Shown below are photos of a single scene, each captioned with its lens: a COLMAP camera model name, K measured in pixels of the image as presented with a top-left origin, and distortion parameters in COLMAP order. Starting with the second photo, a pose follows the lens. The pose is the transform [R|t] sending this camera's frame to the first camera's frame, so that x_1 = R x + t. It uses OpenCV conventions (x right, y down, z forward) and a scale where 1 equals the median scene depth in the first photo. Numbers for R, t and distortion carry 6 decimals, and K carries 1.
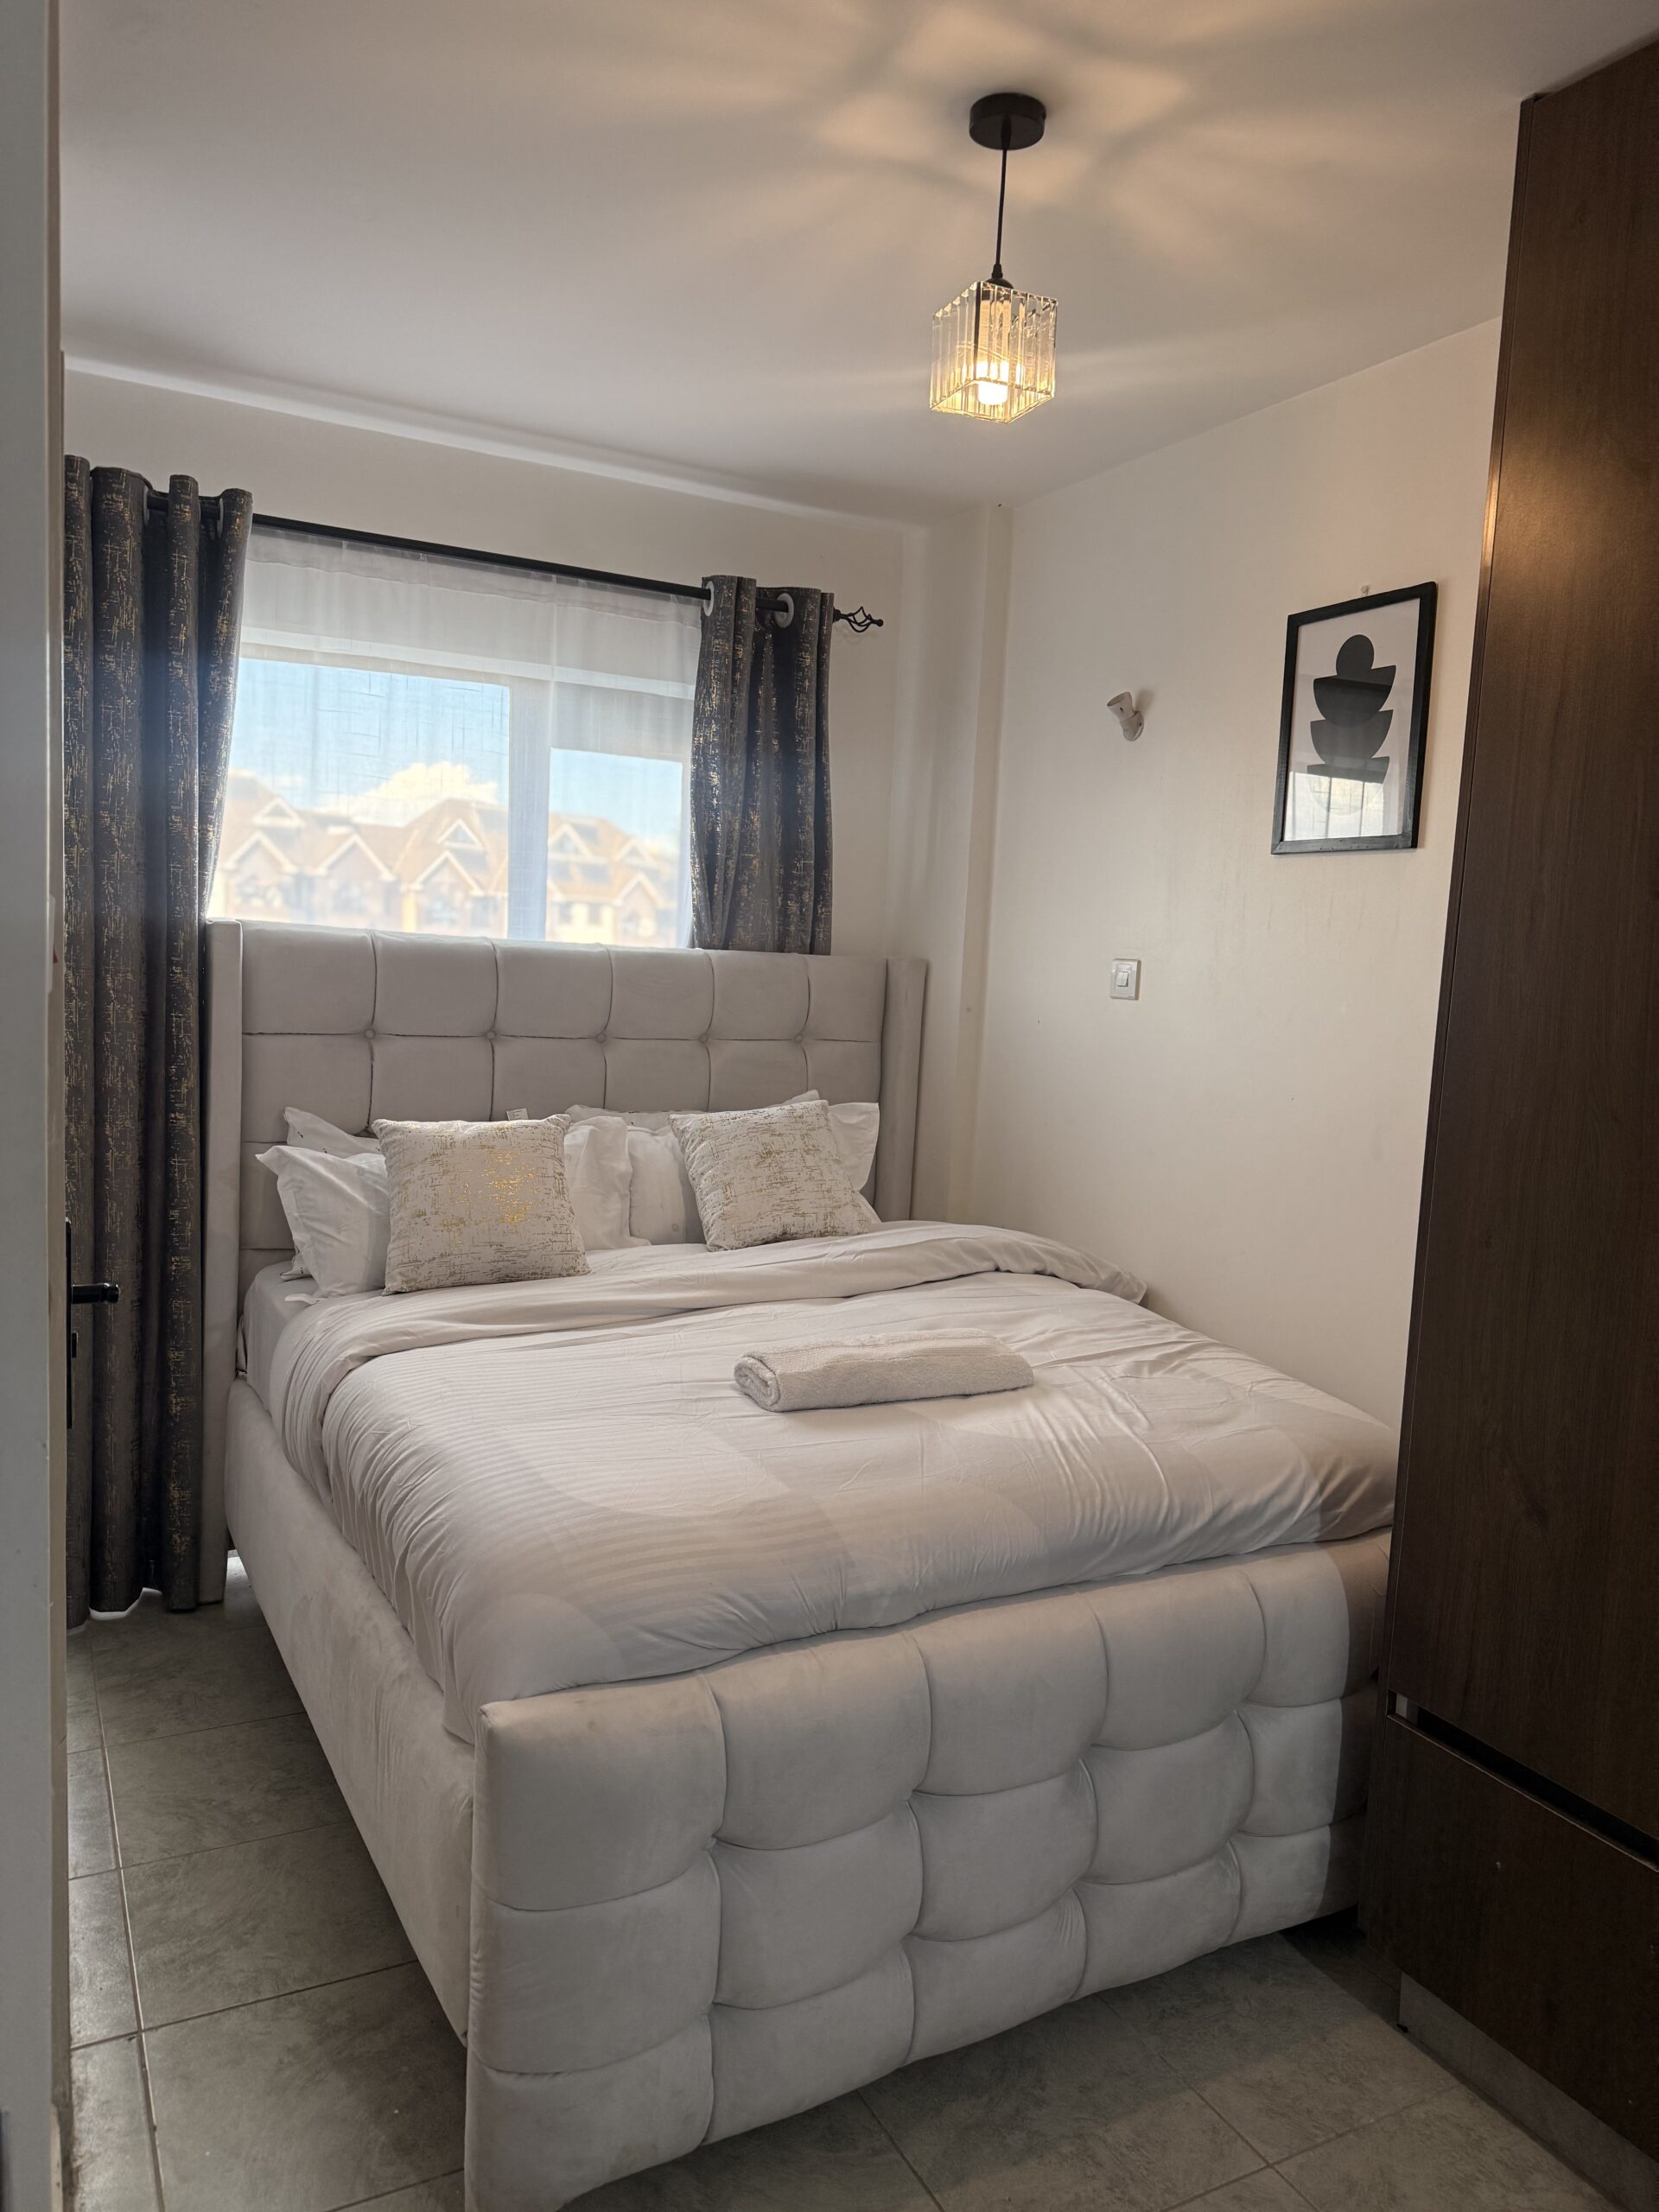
lens RADIAL K [[1569.3, 0, 831.8], [0, 1569.3, 1101.6], [0, 0, 1]] dist [0.162022, -0.251287]
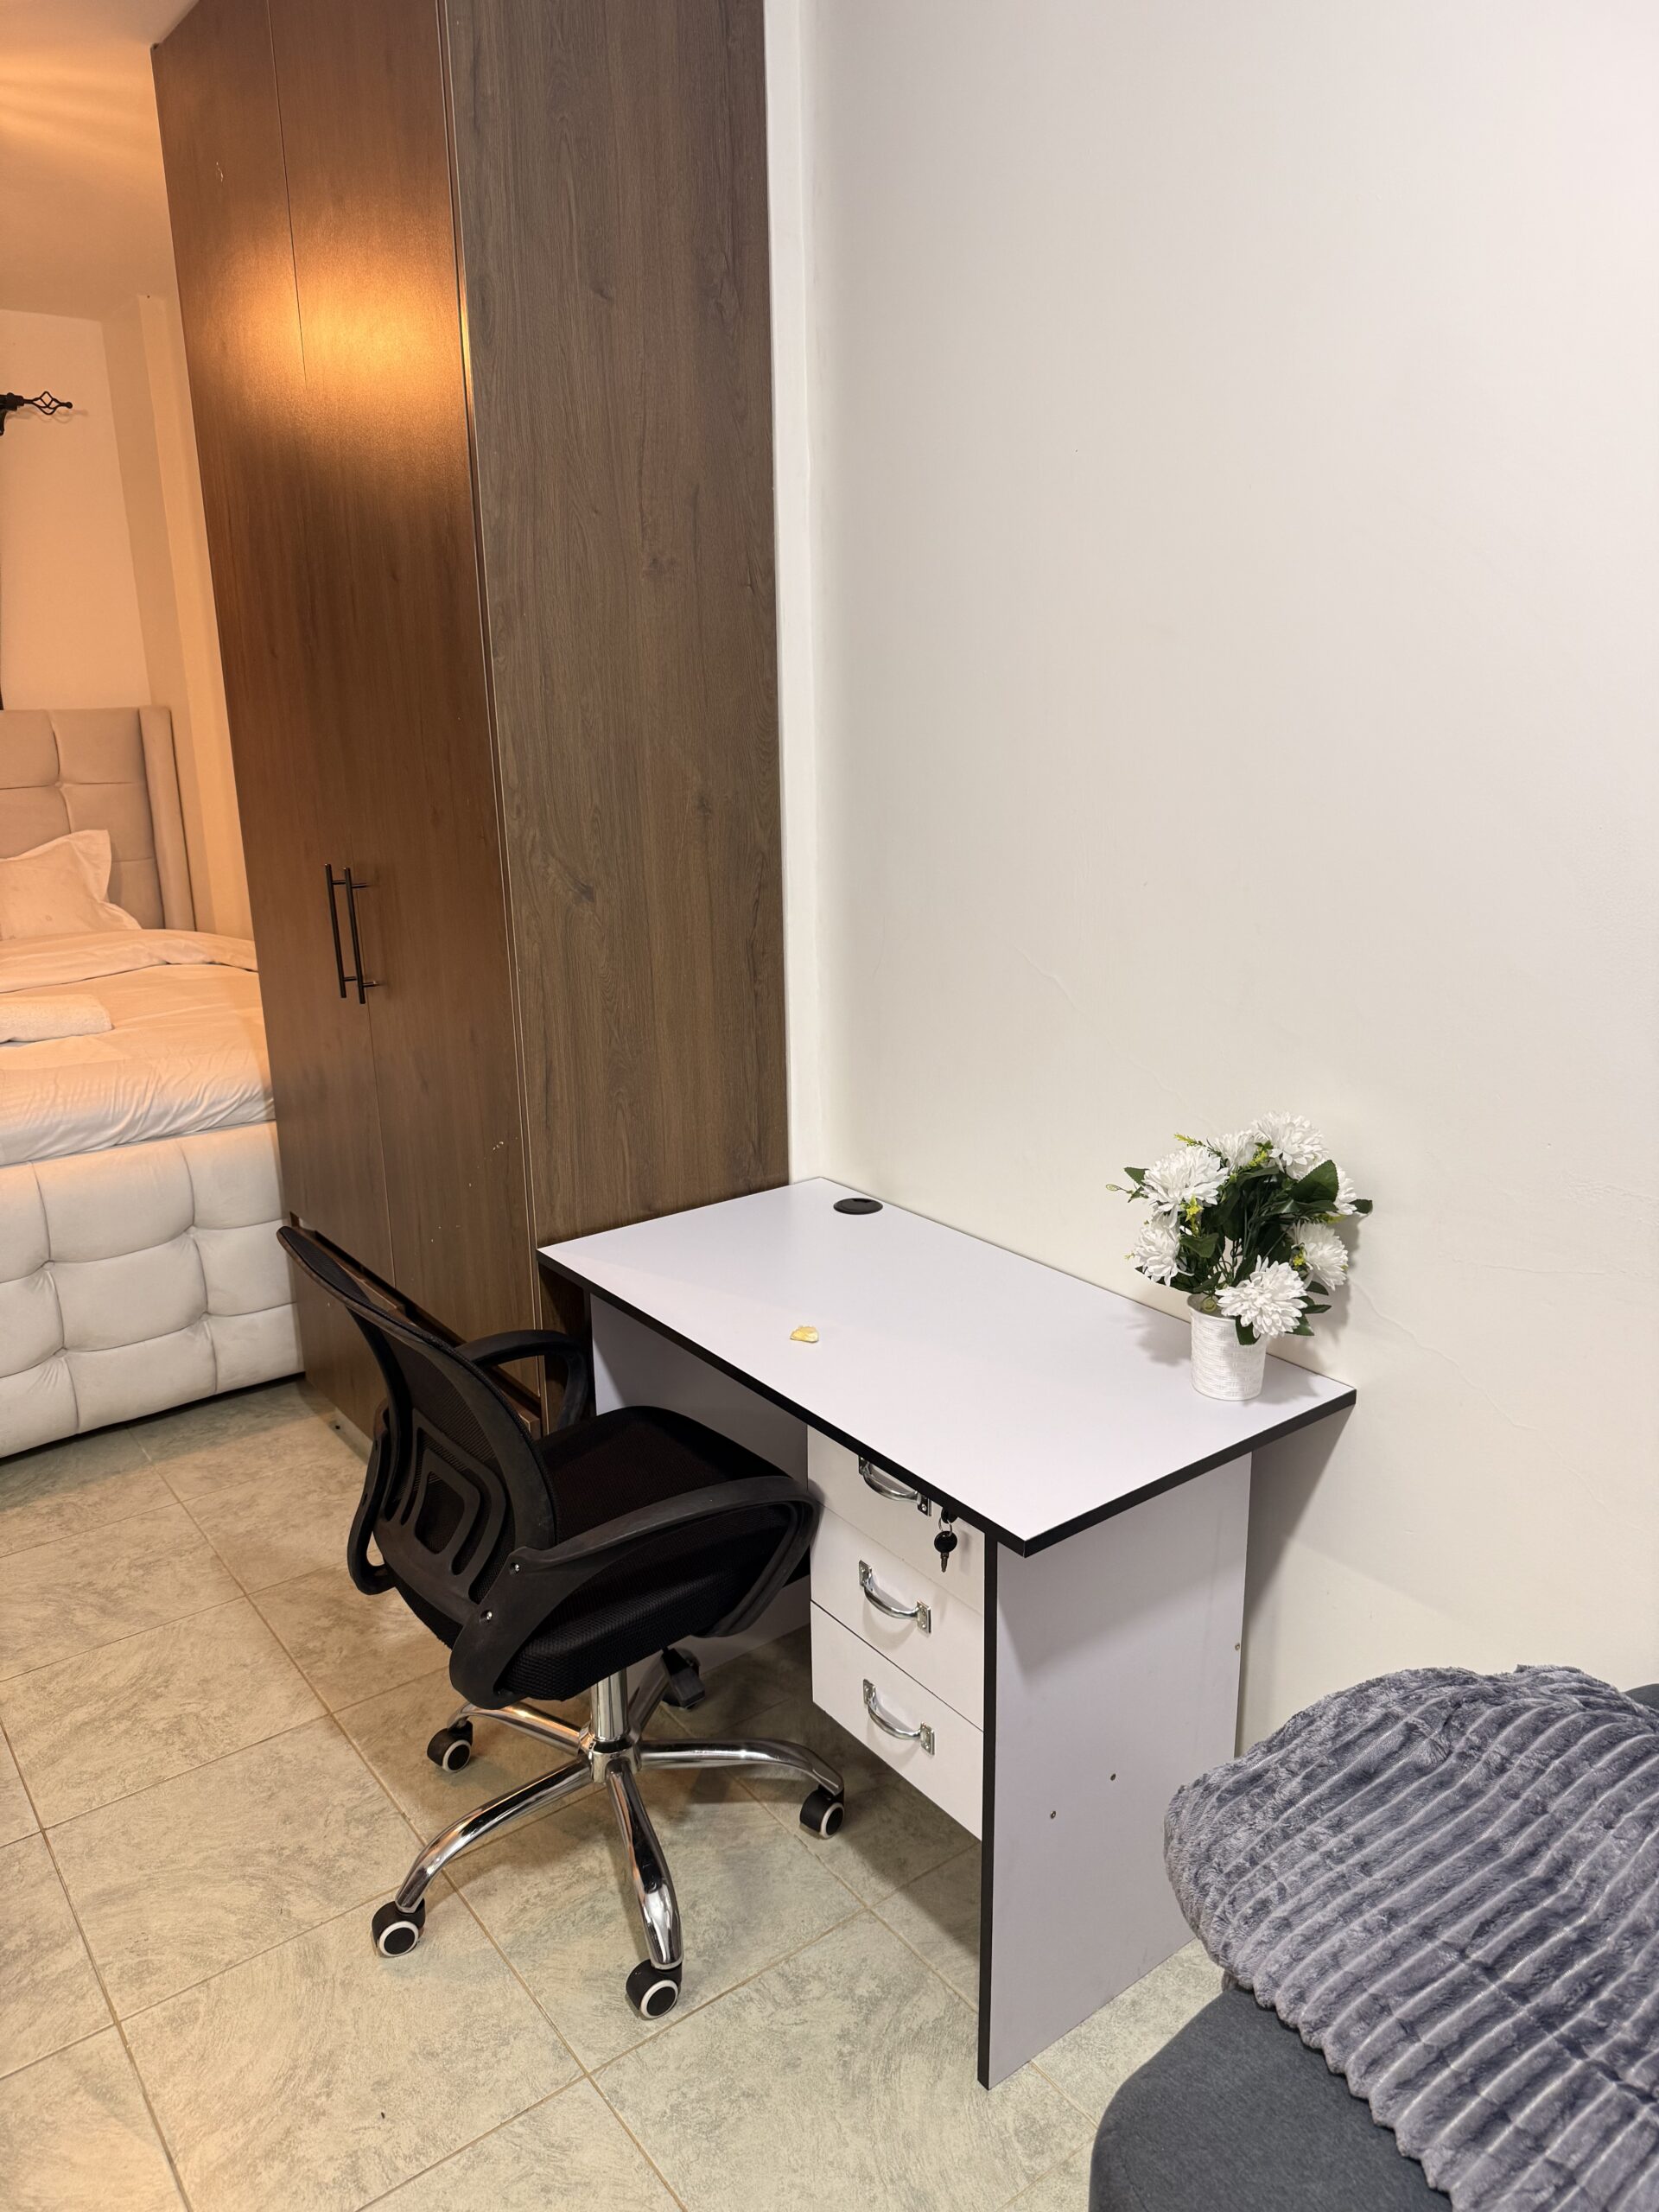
lens RADIAL K [[1522.6, 0, 772.2], [0, 1522.6, 1118.0], [0, 0, 1]] dist [0.085426, -0.092537]
pose [[0.988290, -0.096579, 0.118133, 0.419541], [0.072428, 0.978342, 0.193909, 0.022772], [-0.134302, -0.183082, 0.973881, -0.294080]]
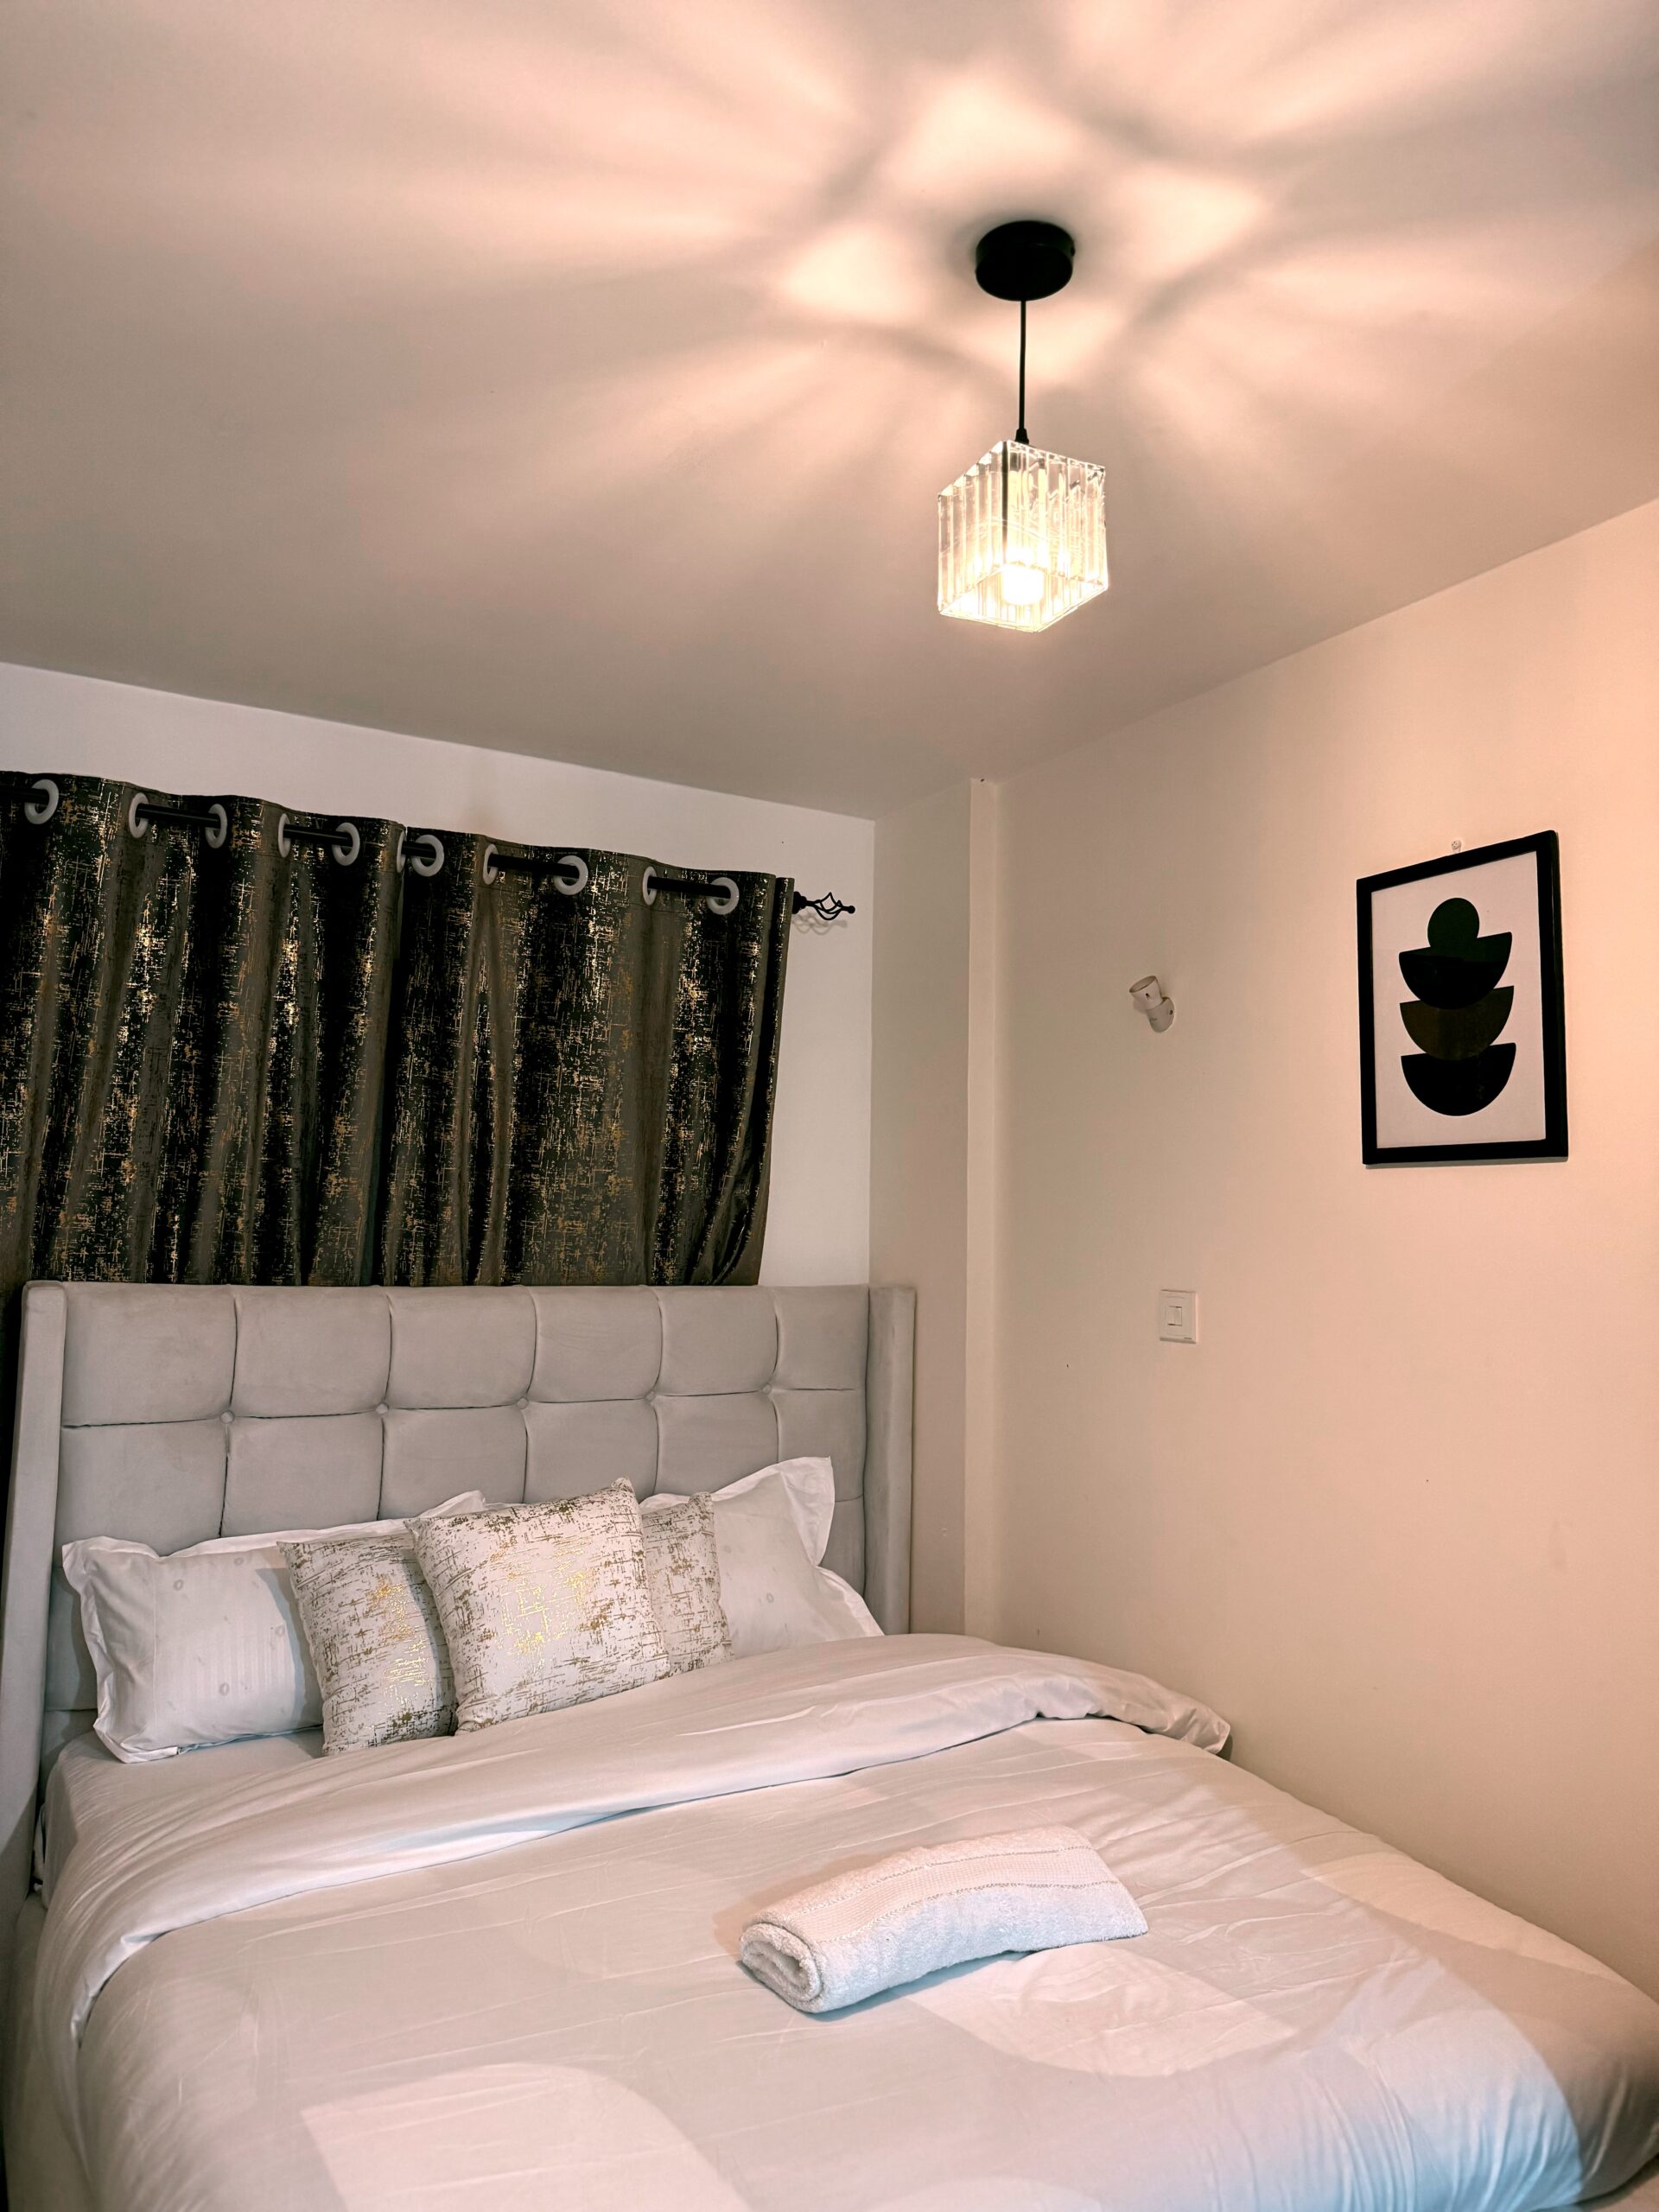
lens RADIAL K [[1522.6, 0, 772.2], [0, 1522.6, 1118.0], [0, 0, 1]] dist [0.085426, -0.092537]
pose [[0.999654, -0.026183, 0.002421, -0.016842], [0.026208, 0.984666, -0.172468, -0.049948], [0.002132, 0.172471, 0.985012, 0.220239]]
